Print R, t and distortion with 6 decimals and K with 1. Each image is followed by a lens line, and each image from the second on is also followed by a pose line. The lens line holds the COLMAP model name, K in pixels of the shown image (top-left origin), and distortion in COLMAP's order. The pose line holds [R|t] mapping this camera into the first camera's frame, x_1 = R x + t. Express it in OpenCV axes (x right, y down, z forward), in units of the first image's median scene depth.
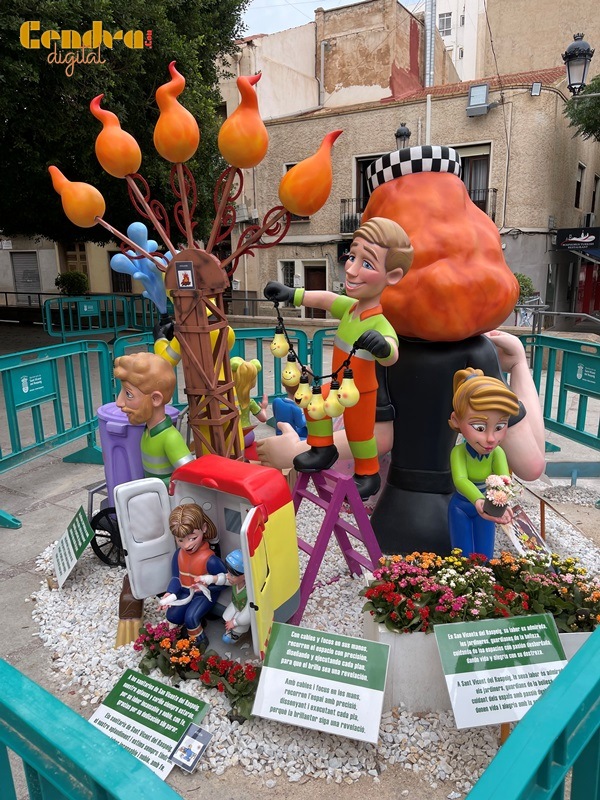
lens RADIAL K [[608.2, 0, 312.4], [0, 608.2, 404.9], [0, 0, 1]] dist [0.053478, -0.038333]
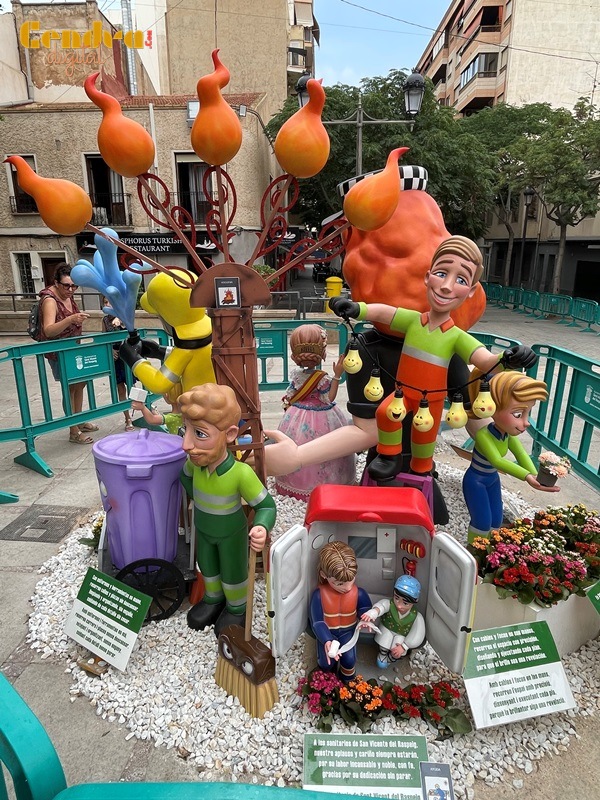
lens RADIAL K [[510.2, 0, 296.5], [0, 510.2, 401.0], [0, 0, 1]] dist [-0.004223, 0.002515]
pose [[0.876071, -0.137066, 0.462291, -0.549839], [0.110698, 0.990311, 0.083840, -0.118699], [-0.469303, -0.022275, 0.882756, 0.321289]]
